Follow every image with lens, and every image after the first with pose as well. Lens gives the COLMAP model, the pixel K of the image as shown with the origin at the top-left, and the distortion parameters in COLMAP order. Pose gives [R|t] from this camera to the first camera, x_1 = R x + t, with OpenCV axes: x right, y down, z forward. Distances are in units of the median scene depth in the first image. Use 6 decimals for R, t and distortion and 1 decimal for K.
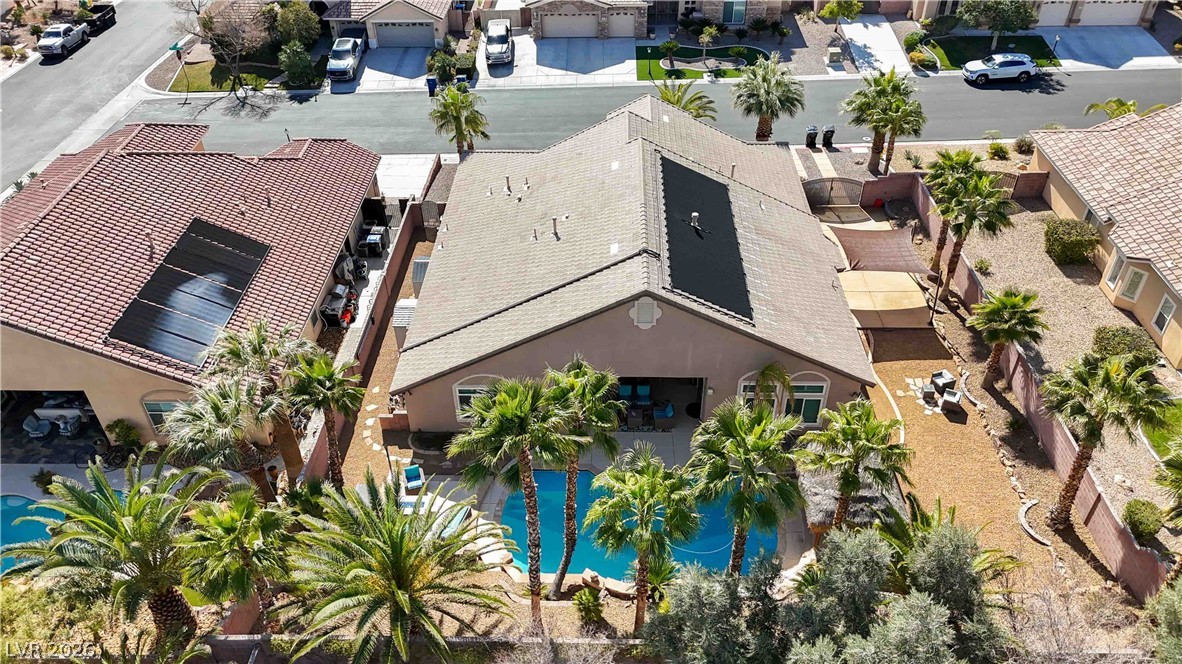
lens RADIAL K [[867.6, 0, 590.1], [0, 867.6, 330.6], [0, 0, 1]] dist [0.055329, -0.049843]
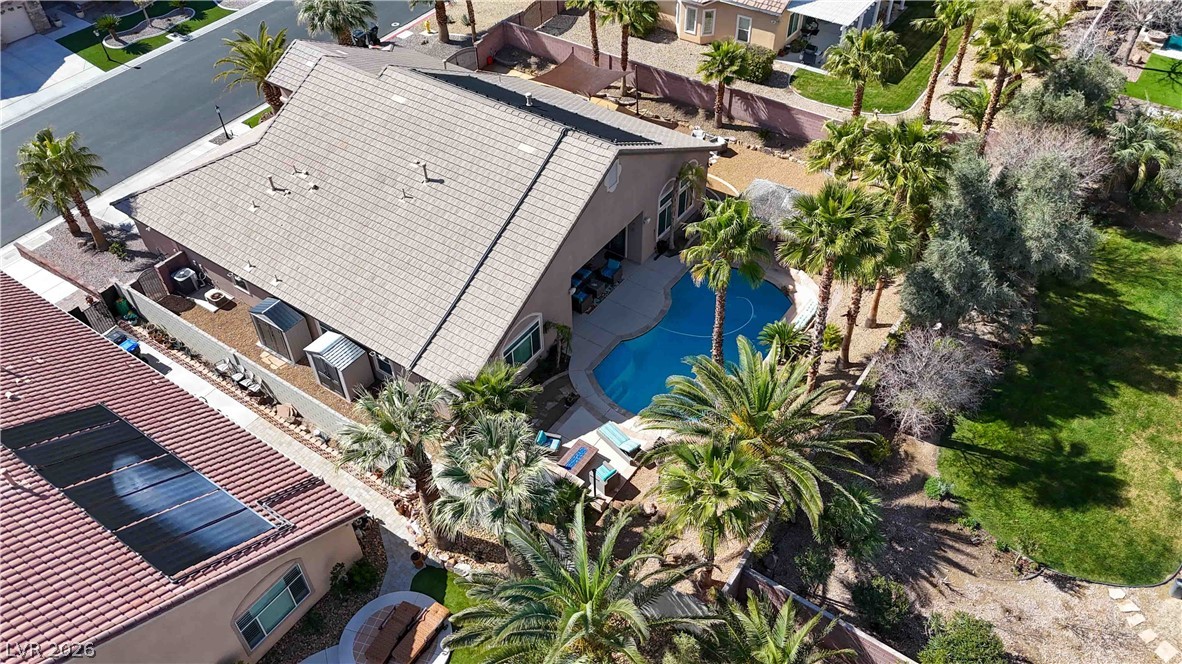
lens RADIAL K [[867.6, 0, 588.6], [0, 867.6, 336.1], [0, 0, 1]] dist [0.055329, -0.049843]
pose [[0.553744, -0.573312, 0.603888, -0.526121], [0.518724, 0.804822, 0.288421, -0.136262], [-0.651378, 0.153539, 0.743056, 0.183765]]
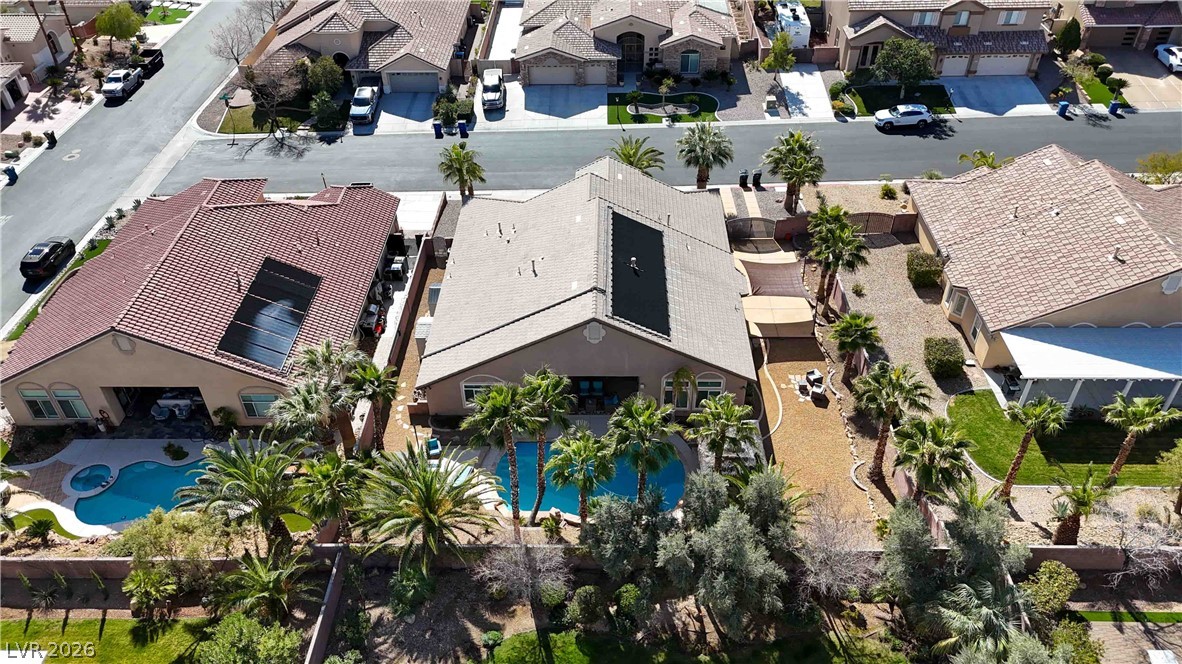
lens RADIAL K [[867.6, 0, 591.0], [0, 867.6, 328.5], [0, 0, 1]] dist [0.055329, -0.049843]
pose [[0.999986, -0.002650, 0.004589, 0.038095], [0.002570, 0.999847, 0.017298, -0.038278], [-0.004634, -0.017286, 0.999840, -0.324899]]
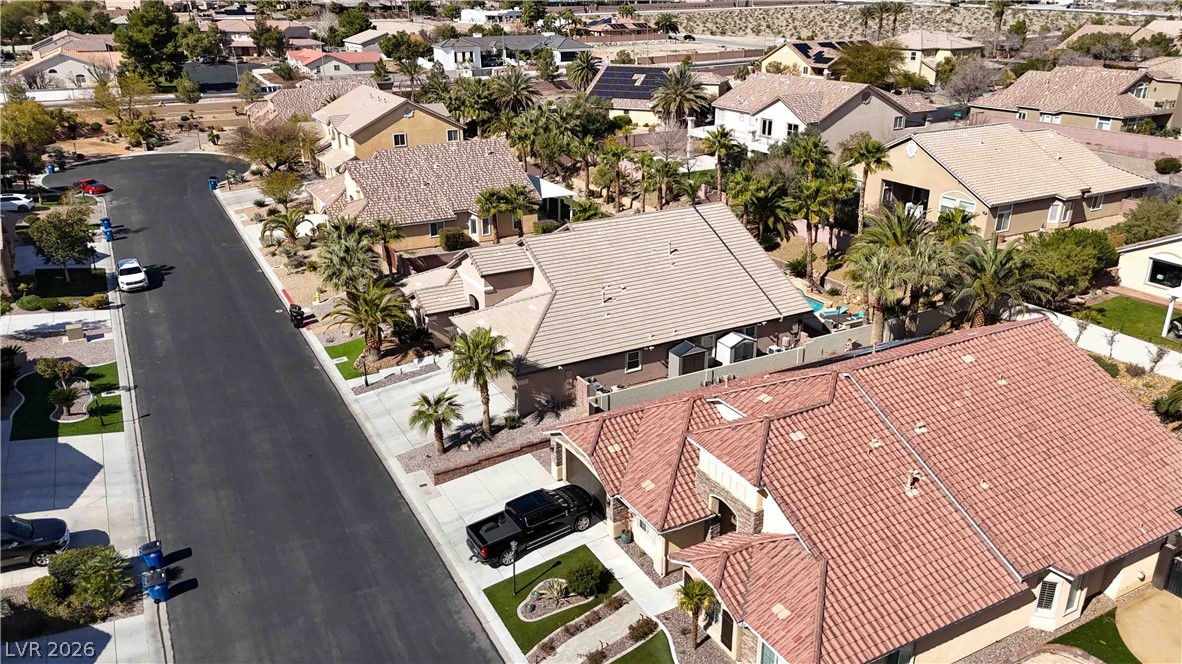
lens RADIAL K [[867.6, 0, 587.0], [0, 867.6, 340.3], [0, 0, 1]] dist [0.055329, -0.049843]
pose [[-0.497951, -0.309526, 0.810086, -1.066972], [0.541520, 0.618642, 0.569244, -0.827686], [-0.677349, 0.722133, -0.140439, 1.223105]]
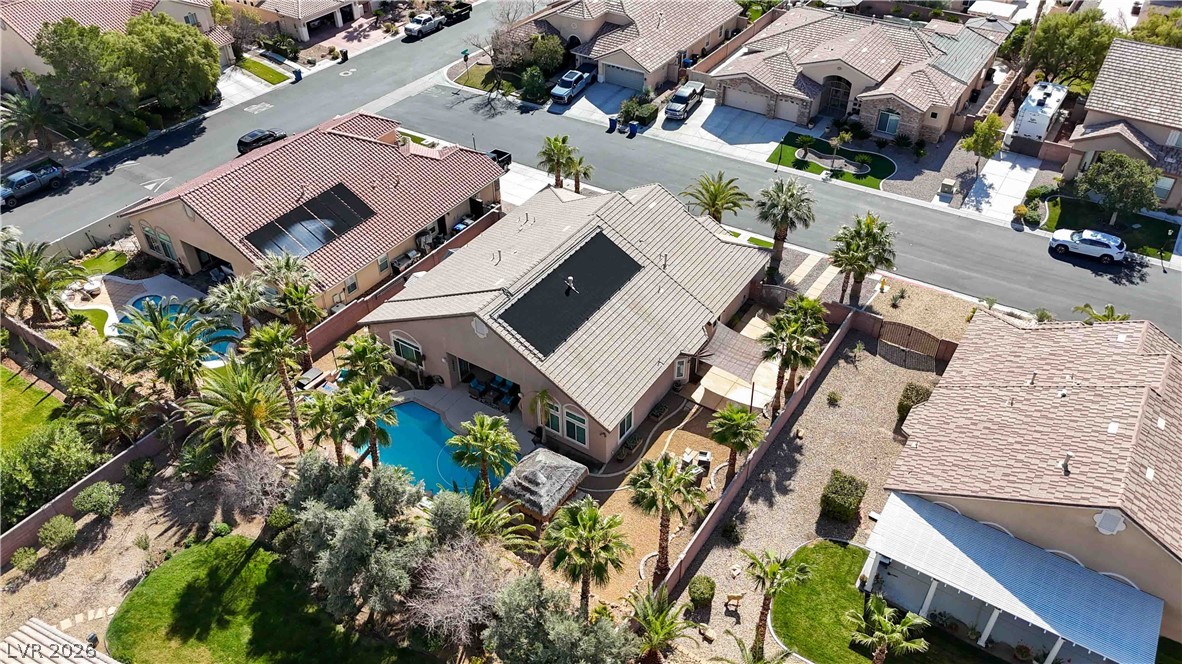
lens RADIAL K [[867.6, 0, 595.3], [0, 867.6, 327.5], [0, 0, 1]] dist [0.055329, -0.049843]
pose [[0.851861, 0.336156, -0.401661, 0.623479], [-0.329418, 0.940064, 0.088109, -0.162496], [0.407205, 0.057257, 0.911540, -0.224553]]
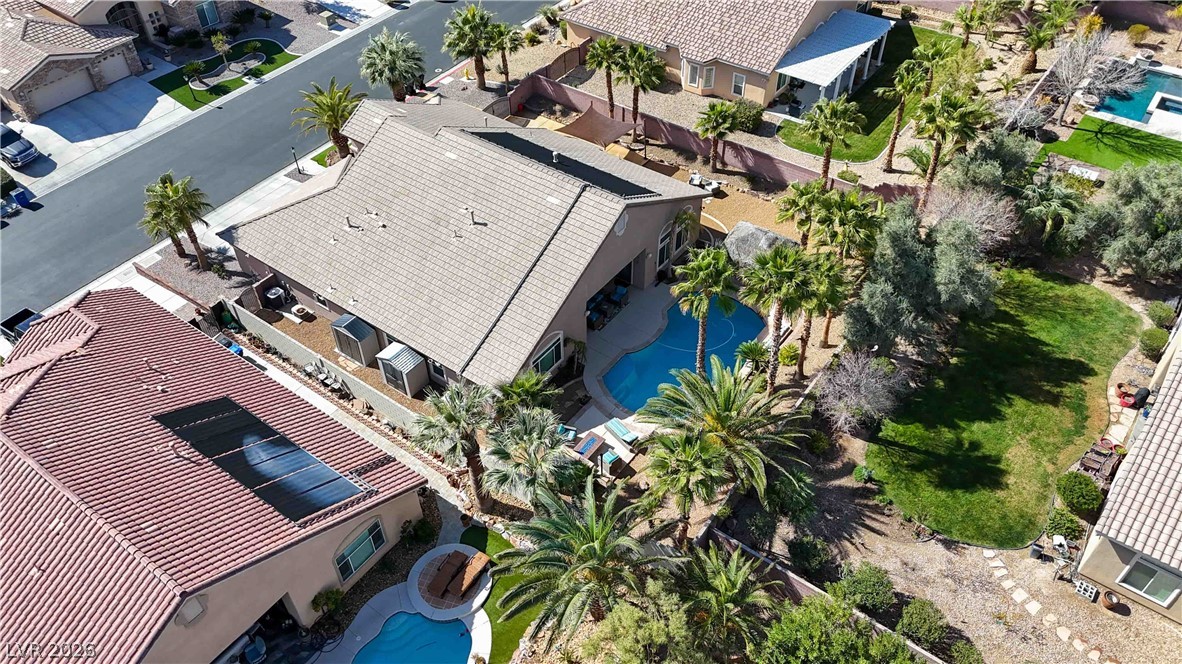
lens RADIAL K [[867.6, 0, 589.1], [0, 867.6, 332.3], [0, 0, 1]] dist [0.055329, -0.049843]
pose [[0.574033, -0.561641, 0.595857, -0.638035], [0.507849, 0.815024, 0.278973, -0.208761], [-0.642320, 0.142466, 0.753079, 0.025878]]
